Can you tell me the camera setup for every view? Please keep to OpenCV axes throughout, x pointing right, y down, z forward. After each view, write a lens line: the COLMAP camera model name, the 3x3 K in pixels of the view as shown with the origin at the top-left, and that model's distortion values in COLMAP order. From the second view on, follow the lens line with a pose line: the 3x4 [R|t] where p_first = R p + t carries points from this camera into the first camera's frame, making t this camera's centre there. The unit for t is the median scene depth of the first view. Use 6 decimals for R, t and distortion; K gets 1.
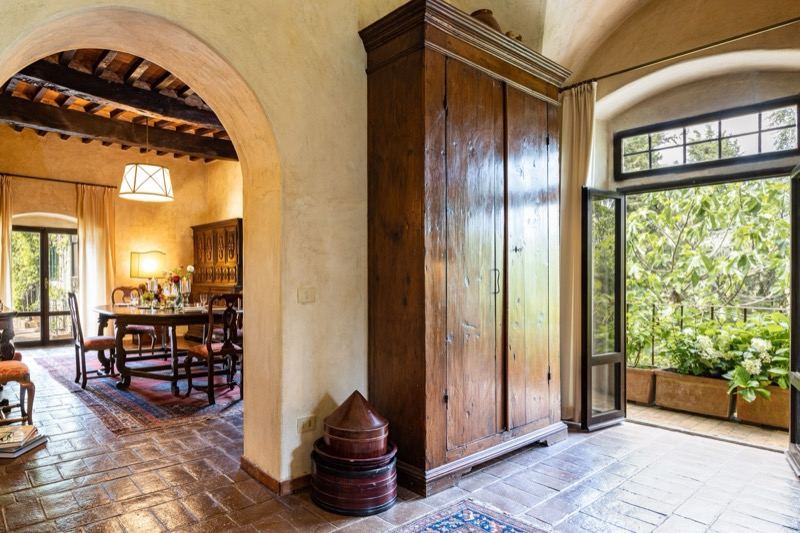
lens RADIAL K [[476.4, 0, 323.1], [0, 476.4, 282.3], [0, 0, 1]] dist [-0.006966, -0.001434]
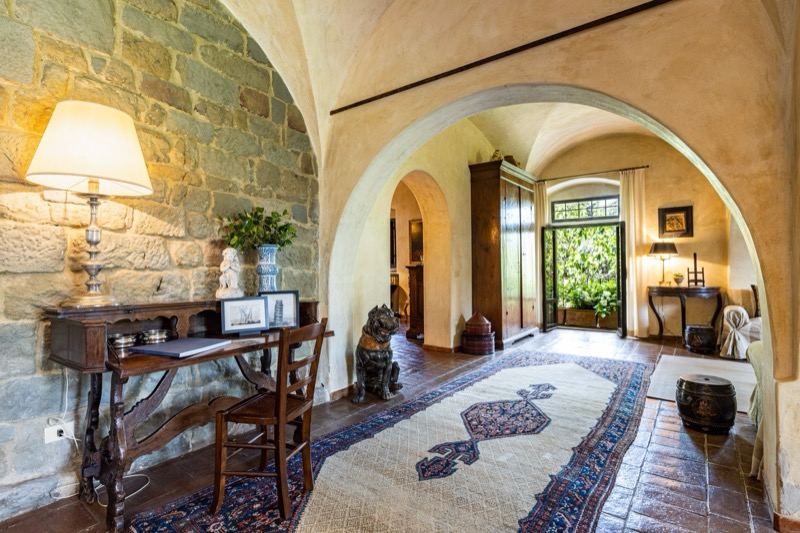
lens RADIAL K [[387.1, 0, 401.8], [0, 387.1, 267.4], [0, 0, 1]] dist [-0.014857, -0.000247]
pose [[0.964459, -0.011273, 0.263991, -0.550660], [0.013336, 0.999893, -0.006022, 0.001118], [-0.263895, 0.009328, 0.964506, -0.569716]]
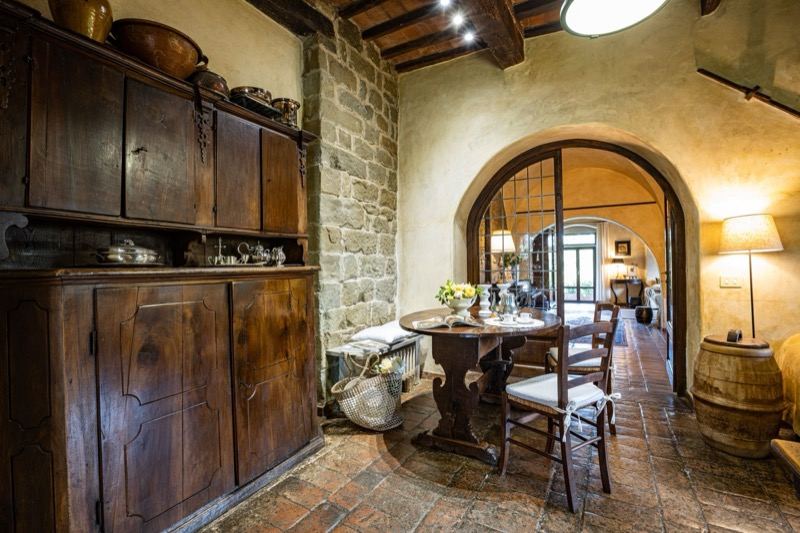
lens RADIAL K [[357.4, 0, 408.1], [0, 357.4, 268.2], [0, 0, 1]] dist [-0.036259, 0.011188]
pose [[0.920400, -0.014787, 0.390698, -1.799276], [0.018105, 0.999825, -0.004810, -0.025113], [-0.390559, 0.011501, 0.920506, -1.332625]]
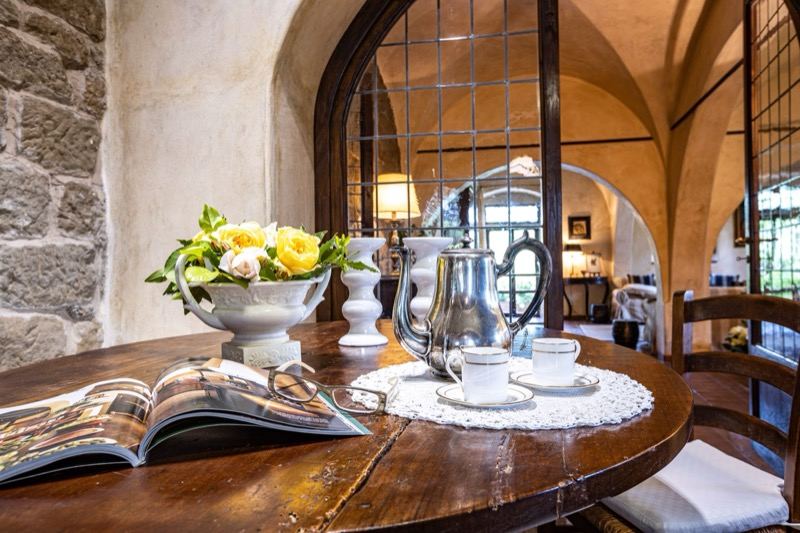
lens RADIAL K [[555.3, 0, 398.5], [0, 555.3, 269.0], [0, 0, 1]] dist [-0.005014, 0.008334]
pose [[0.778320, -0.016284, 0.627656, -1.570383], [0.021975, 0.999758, -0.001313, 0.021528], [-0.627483, 0.014814, 0.778489, -1.006712]]
